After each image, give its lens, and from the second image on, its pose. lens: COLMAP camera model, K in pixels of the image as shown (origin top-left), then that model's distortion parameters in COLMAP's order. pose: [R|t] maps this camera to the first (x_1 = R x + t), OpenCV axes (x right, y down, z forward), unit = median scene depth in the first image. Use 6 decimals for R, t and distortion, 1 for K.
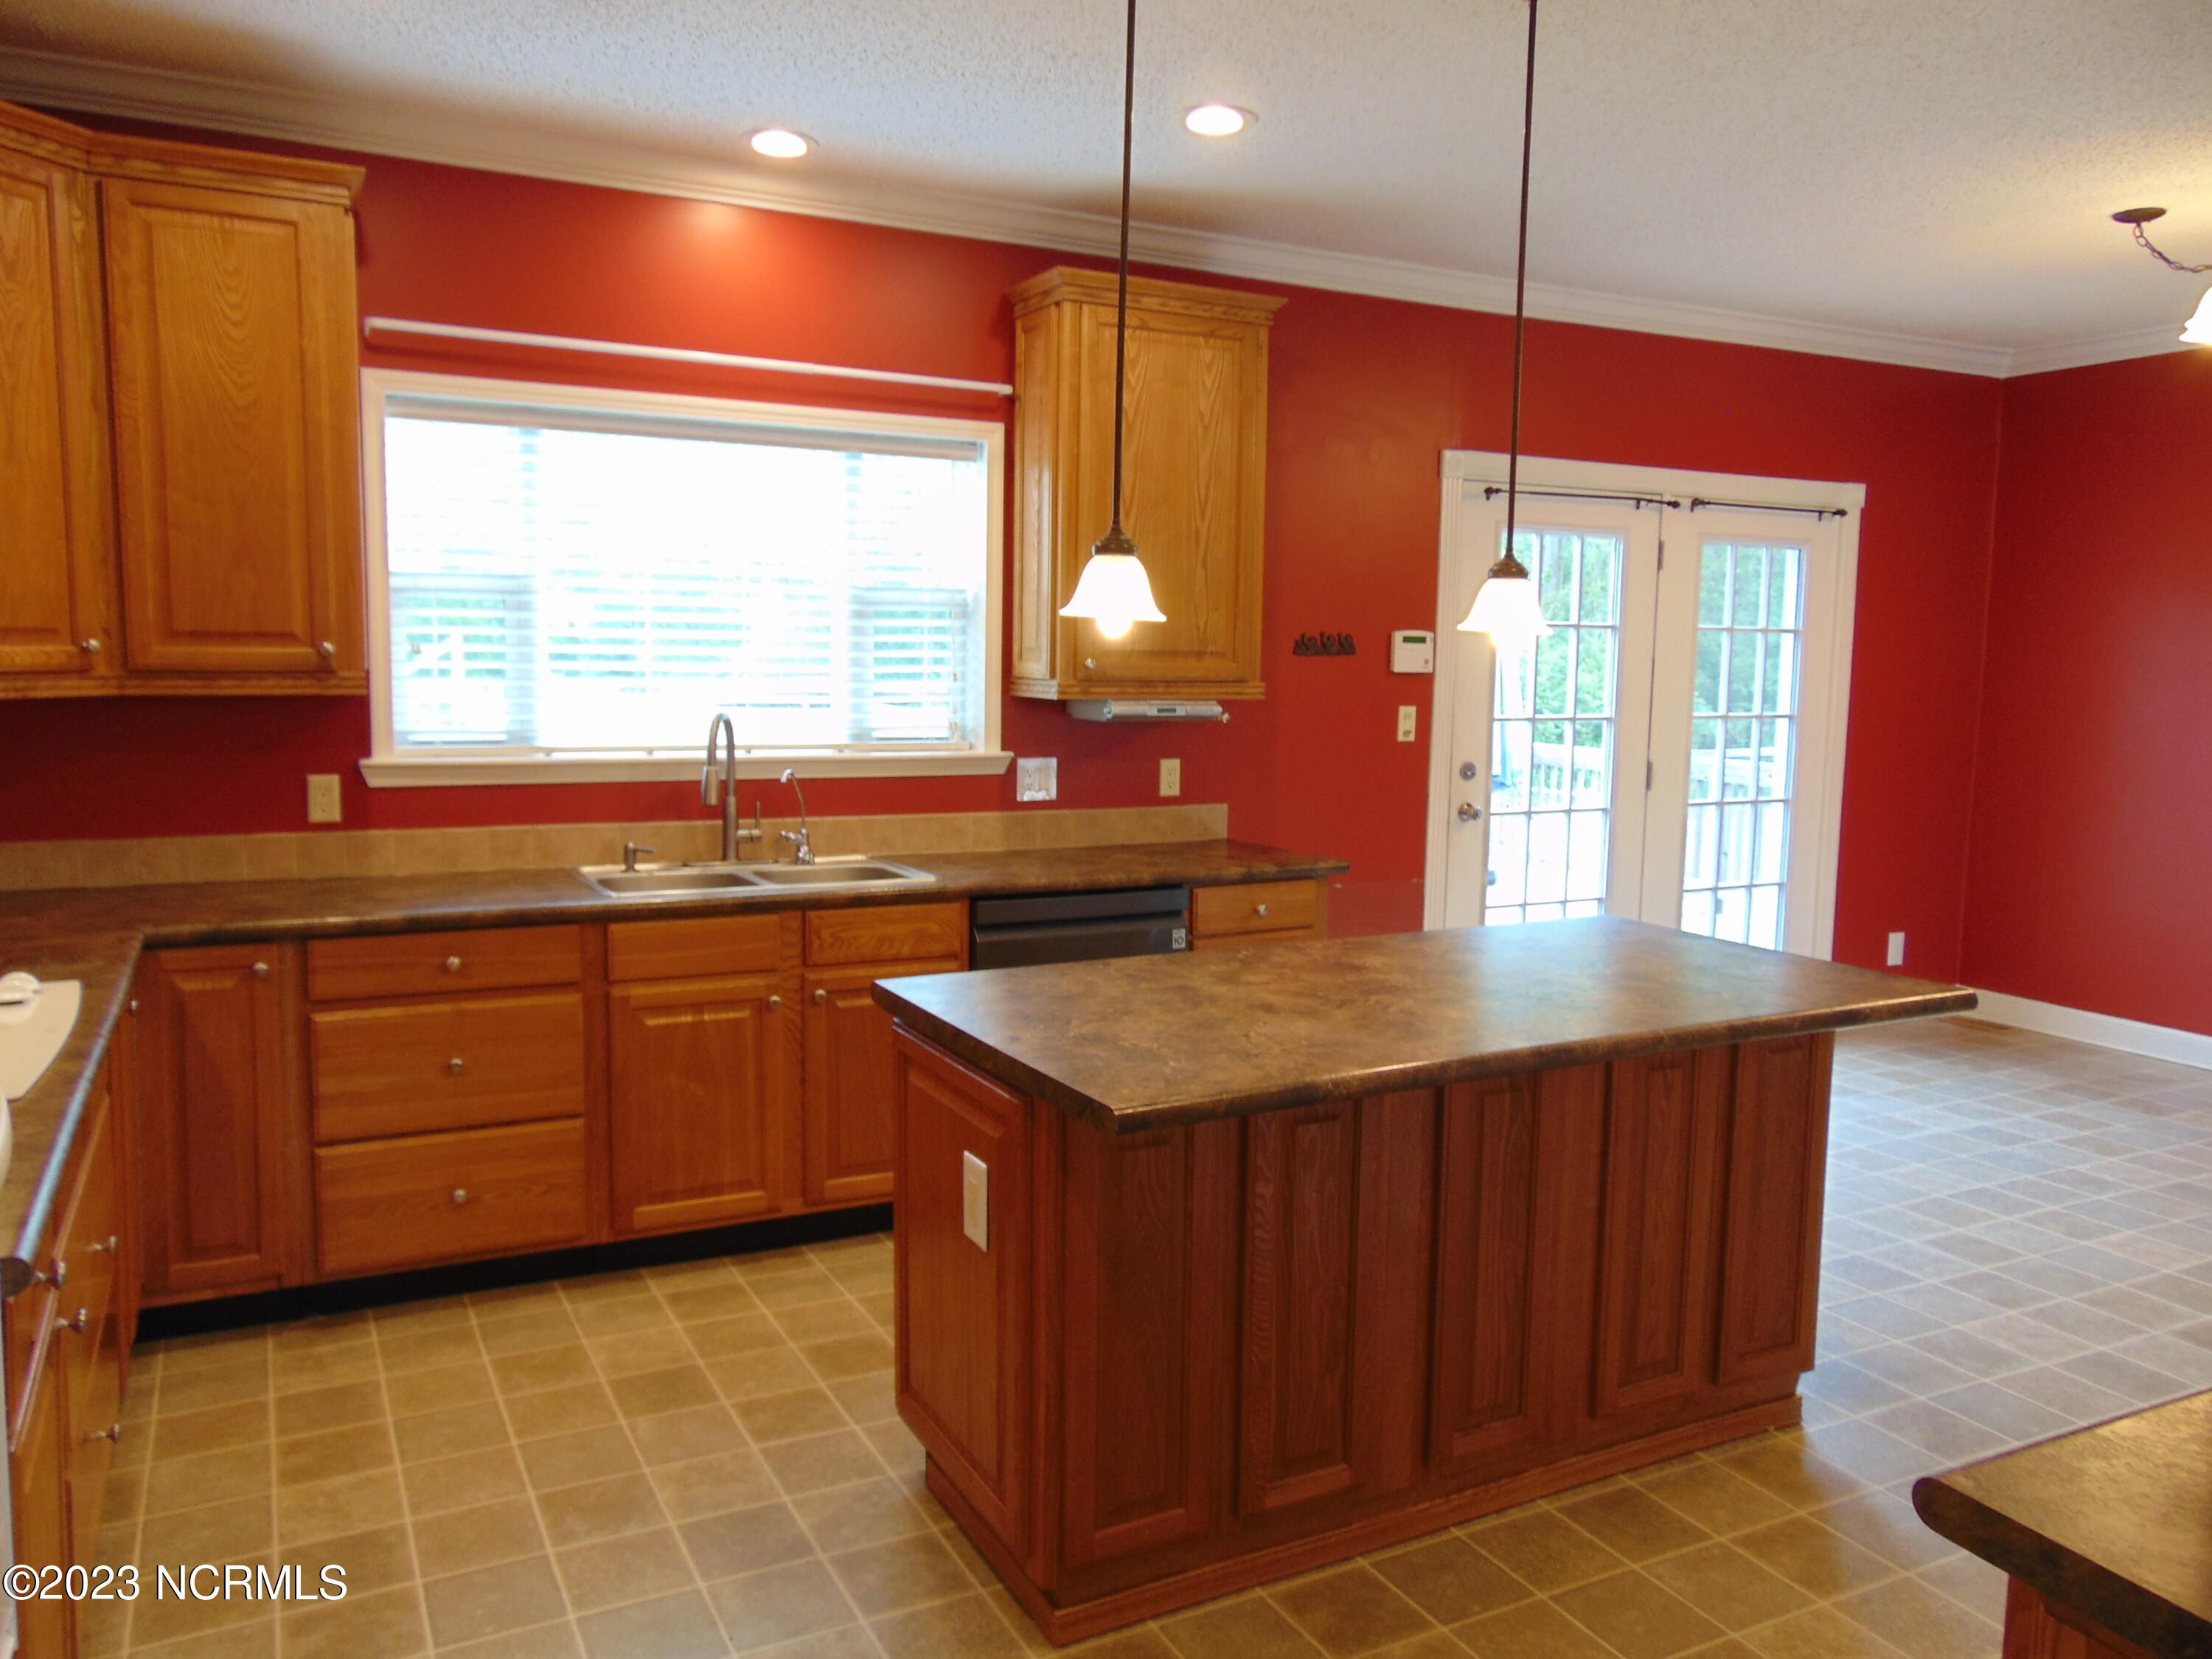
lens RADIAL K [[1655.0, 0, 1110.4], [0, 1655.0, 821.5], [0, 0, 1]] dist [-0.038288, 0.079148]
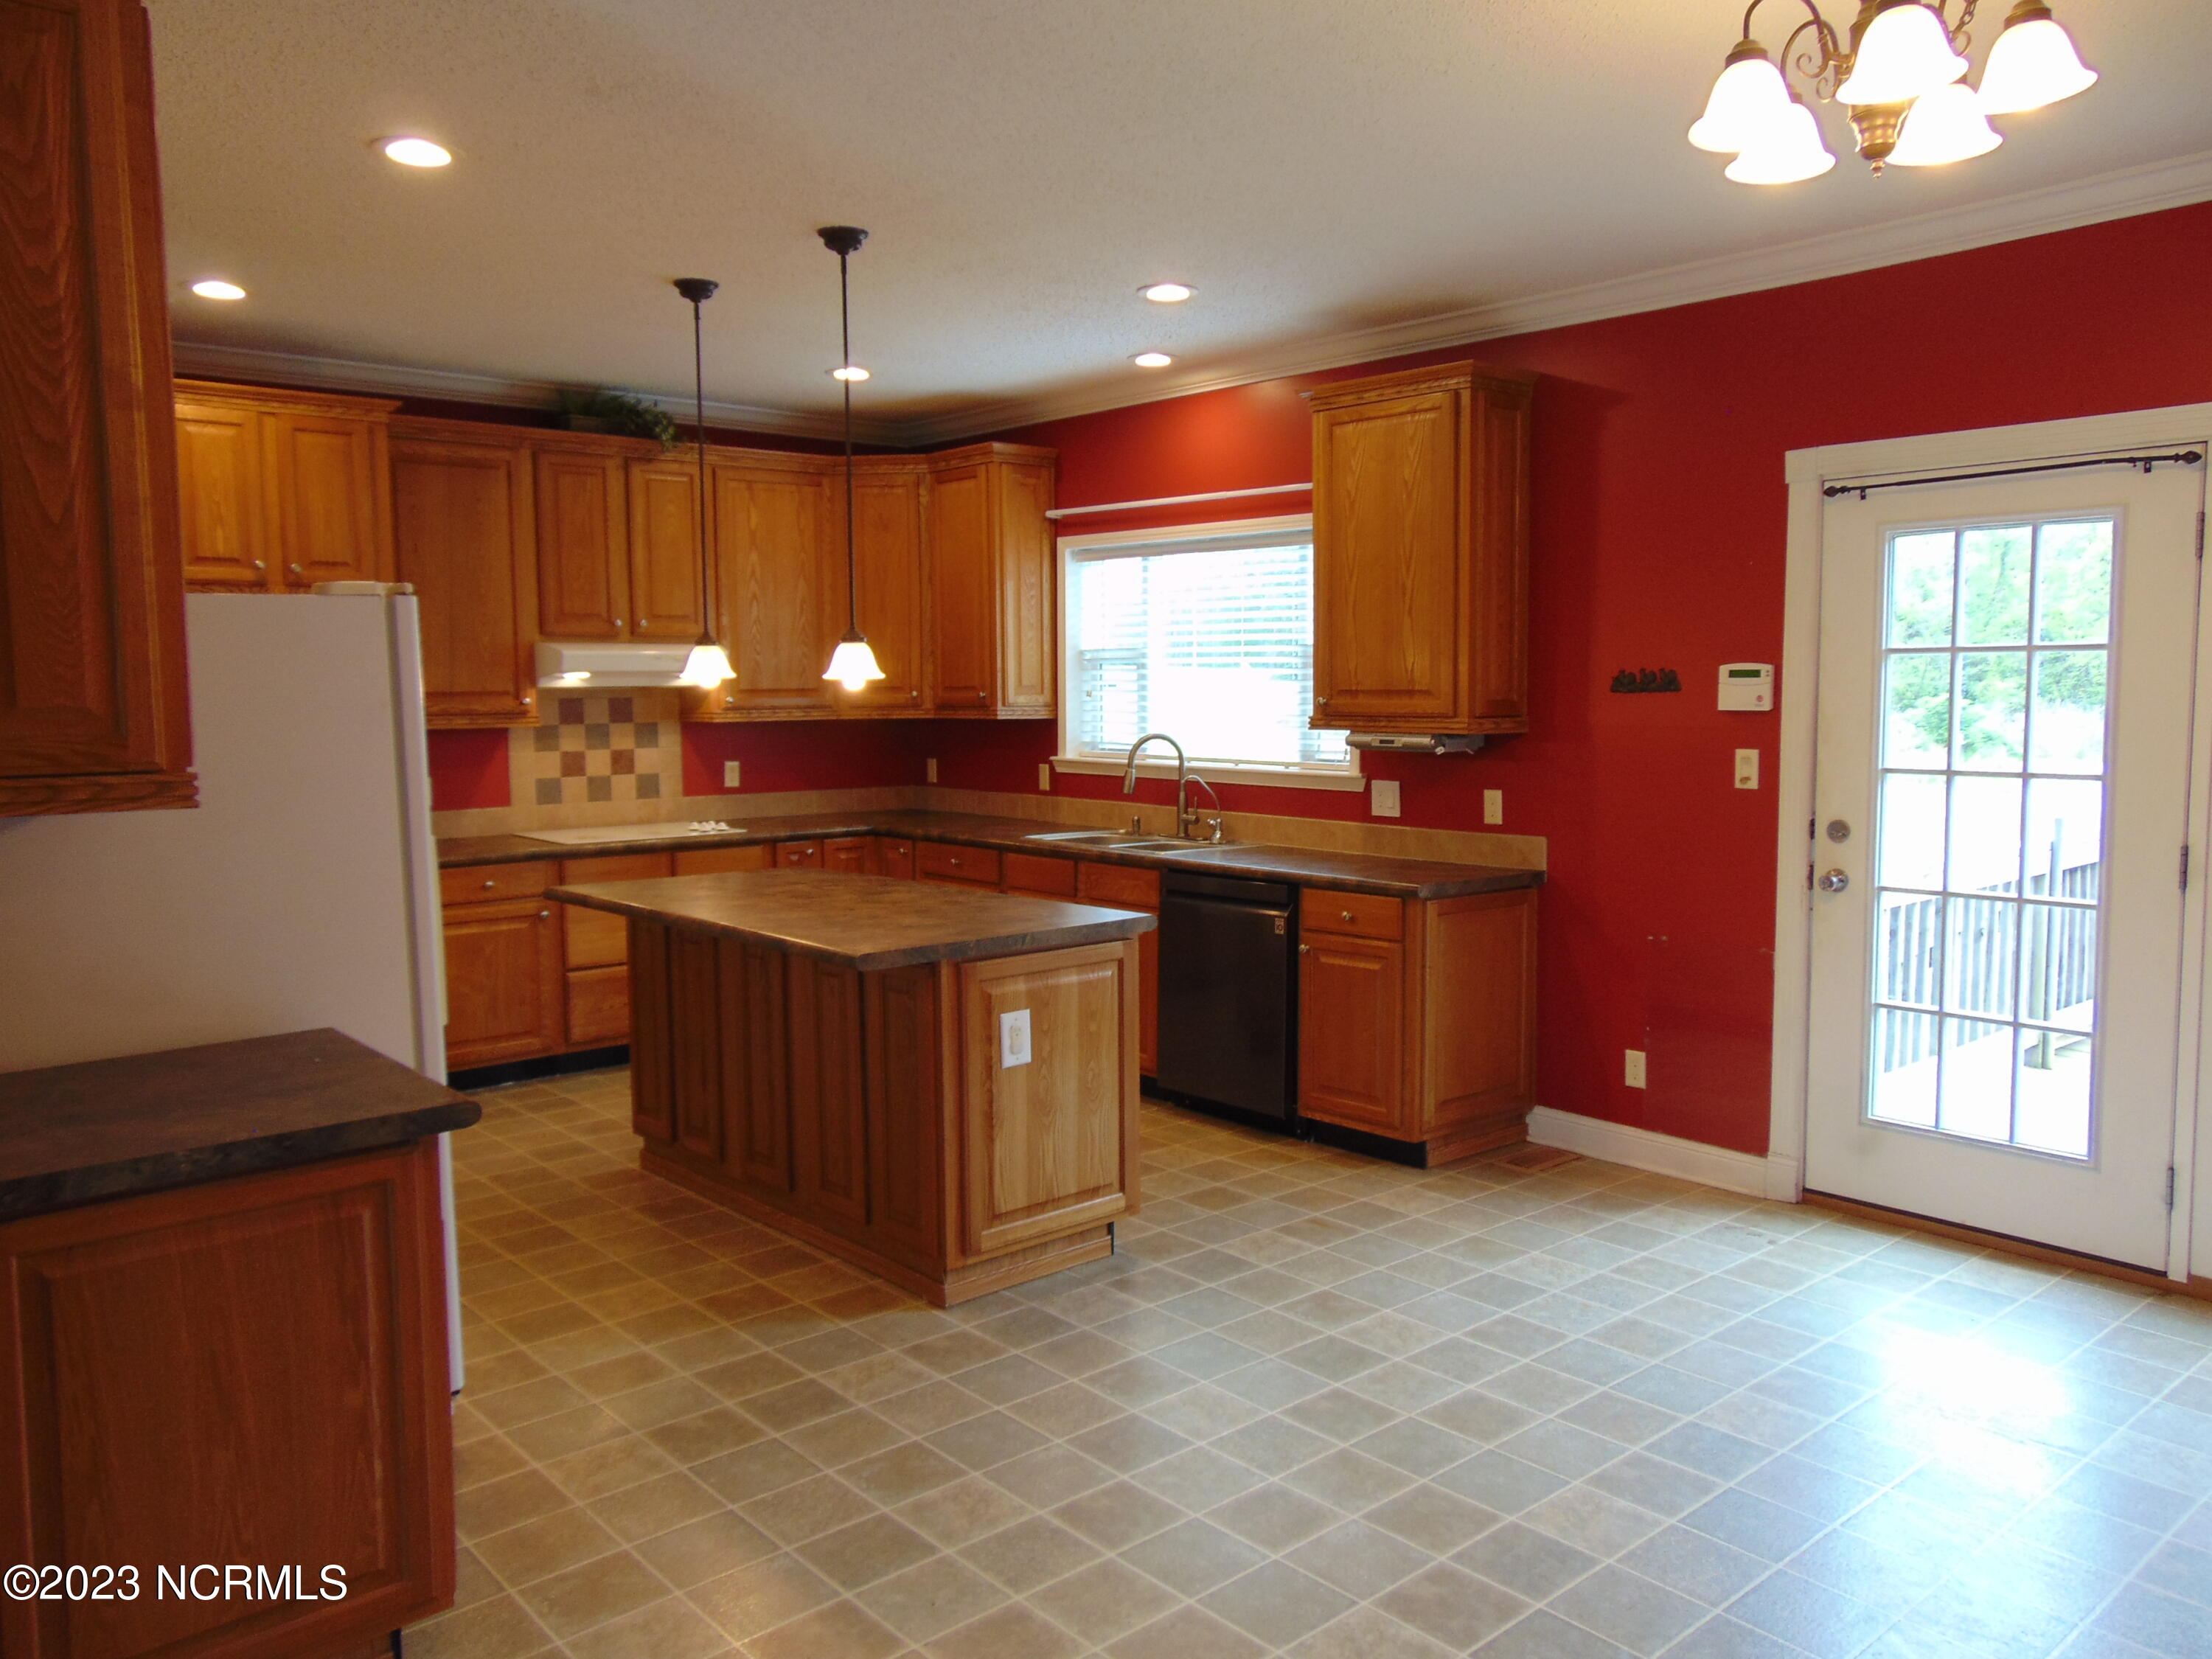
lens RADIAL K [[1655.0, 0, 1110.4], [0, 1655.0, 821.5], [0, 0, 1]] dist [-0.038288, 0.079148]
pose [[0.239491, 0.065391, -0.968694, 1.110146], [-0.093915, 0.994611, 0.043922, -0.044571], [0.966346, 0.080455, 0.244342, 0.538676]]
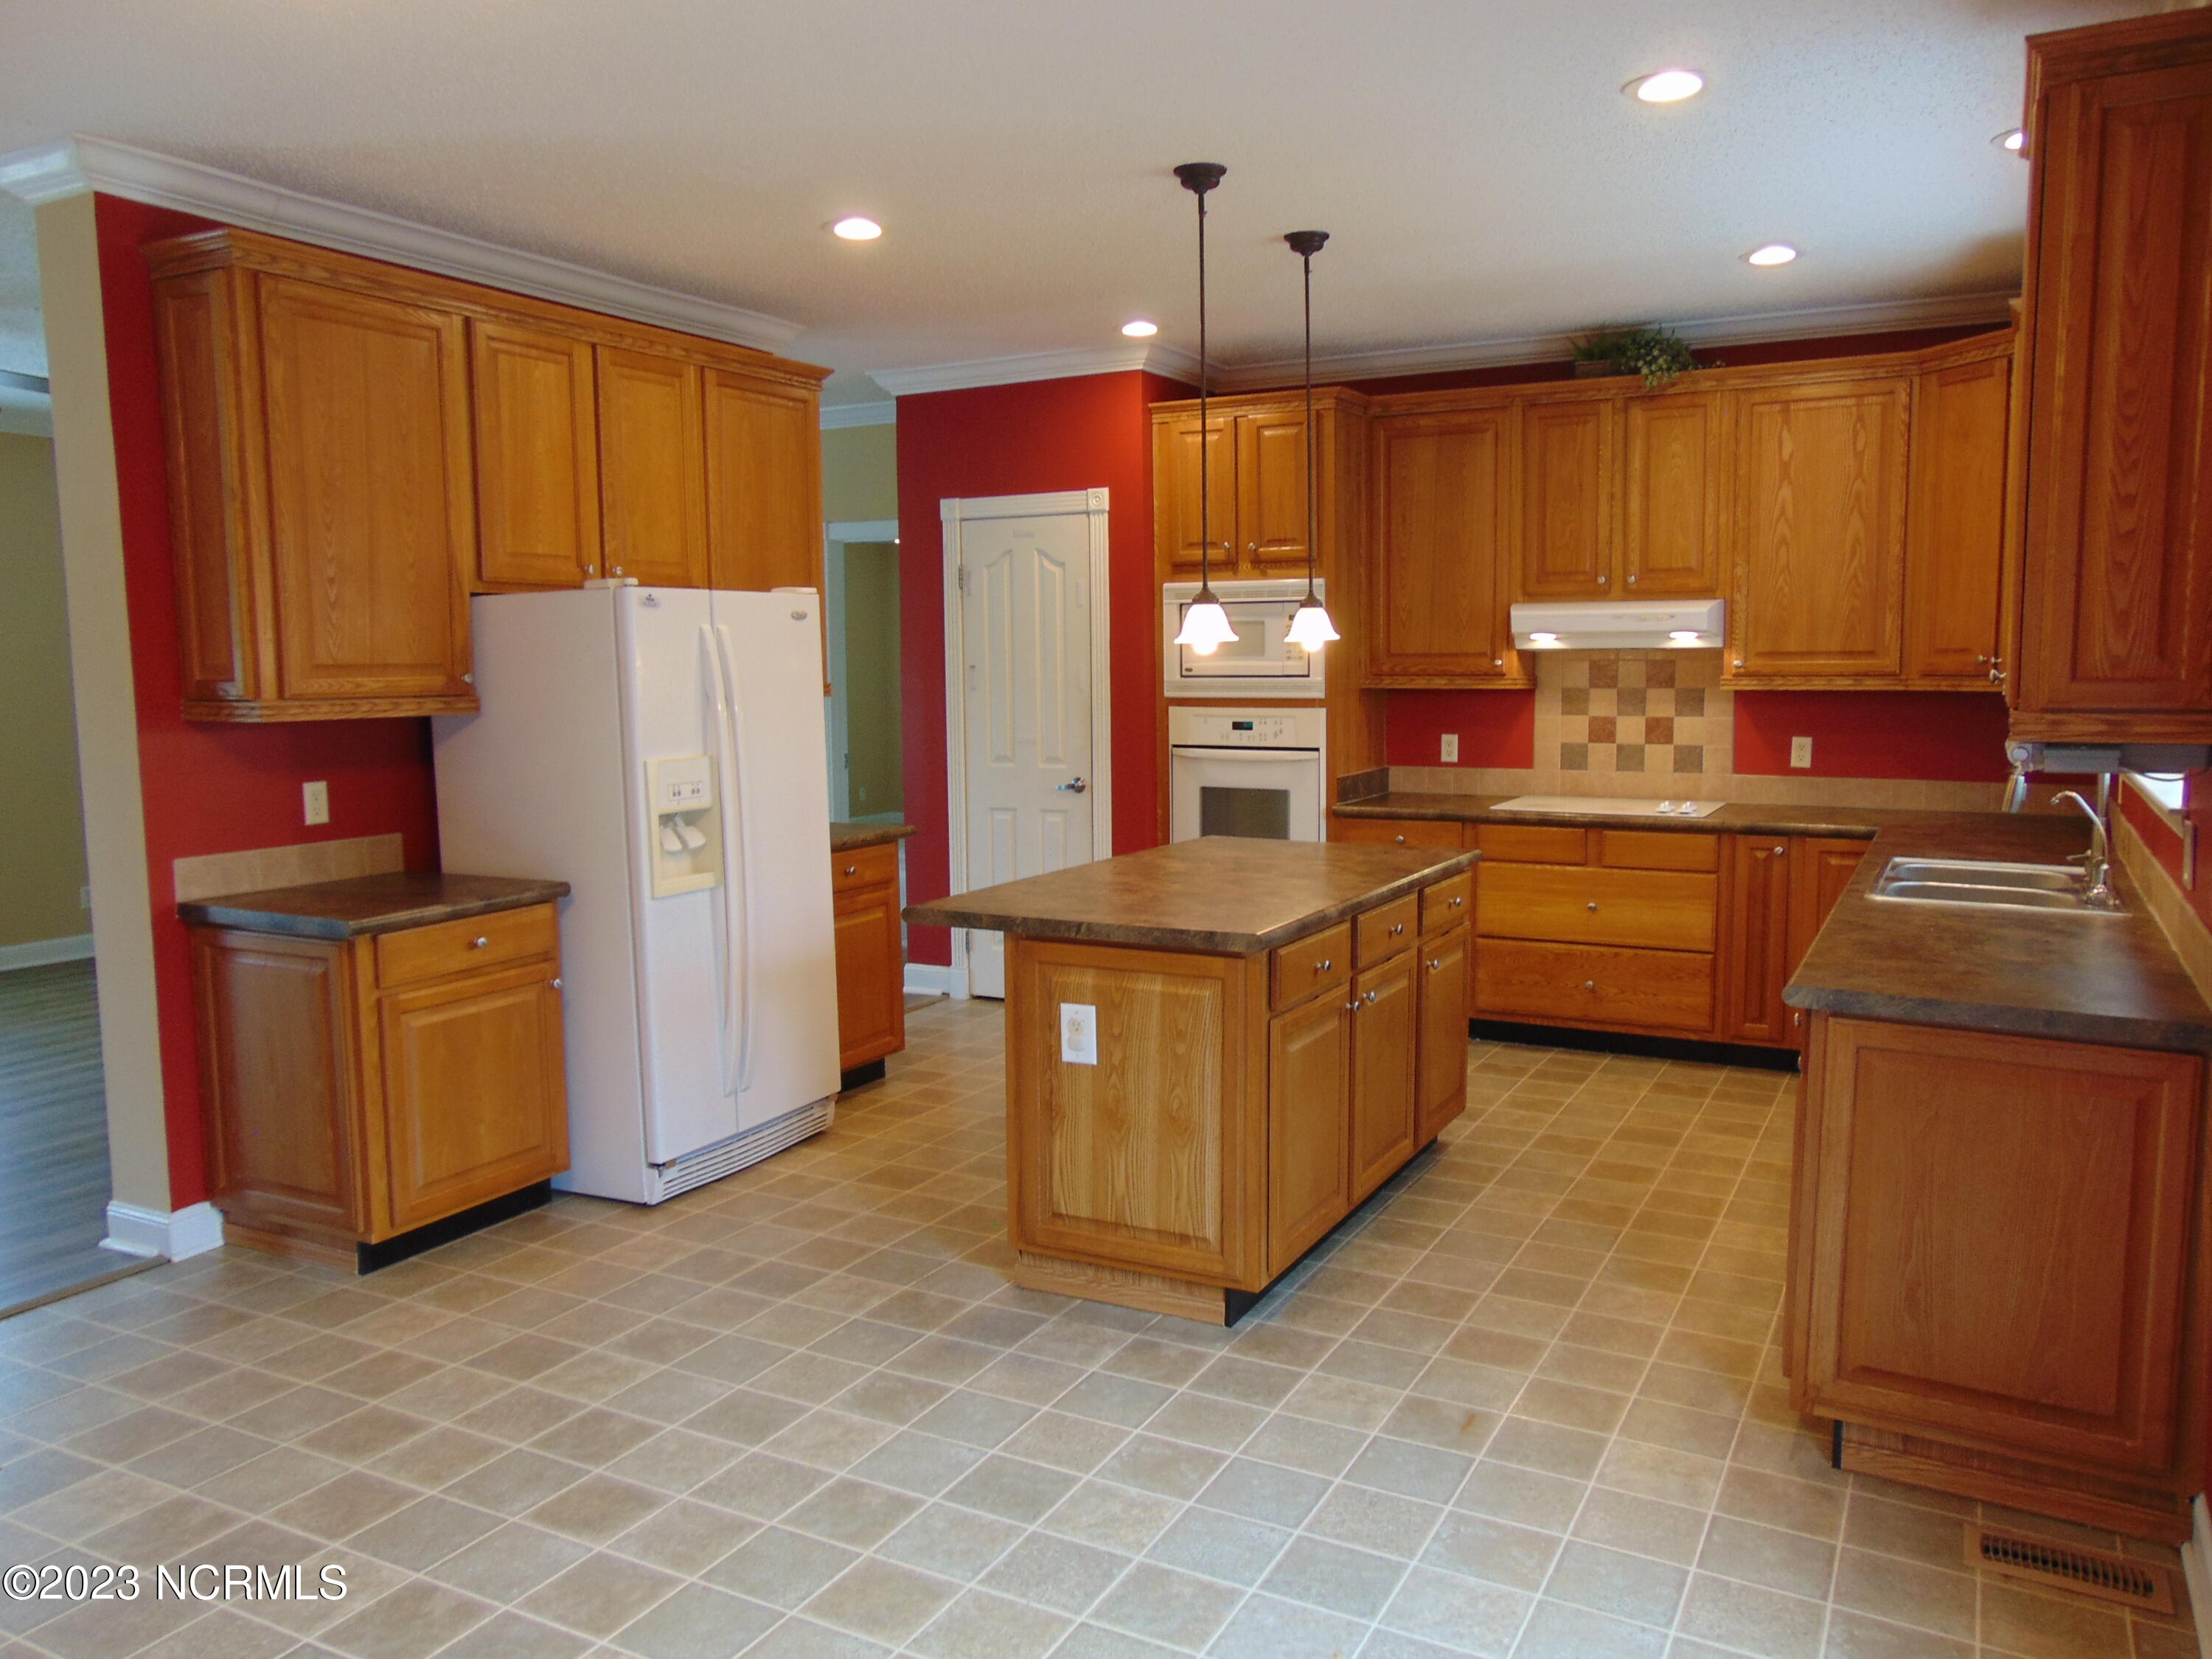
lens RADIAL K [[1655.0, 0, 1110.4], [0, 1655.0, 821.5], [0, 0, 1]] dist [-0.038288, 0.079148]
pose [[-0.822786, 0.048207, -0.566303, 0.706563], [-0.066405, 0.981418, 0.180025, -0.133848], [0.564458, 0.185727, -0.804296, 1.336538]]
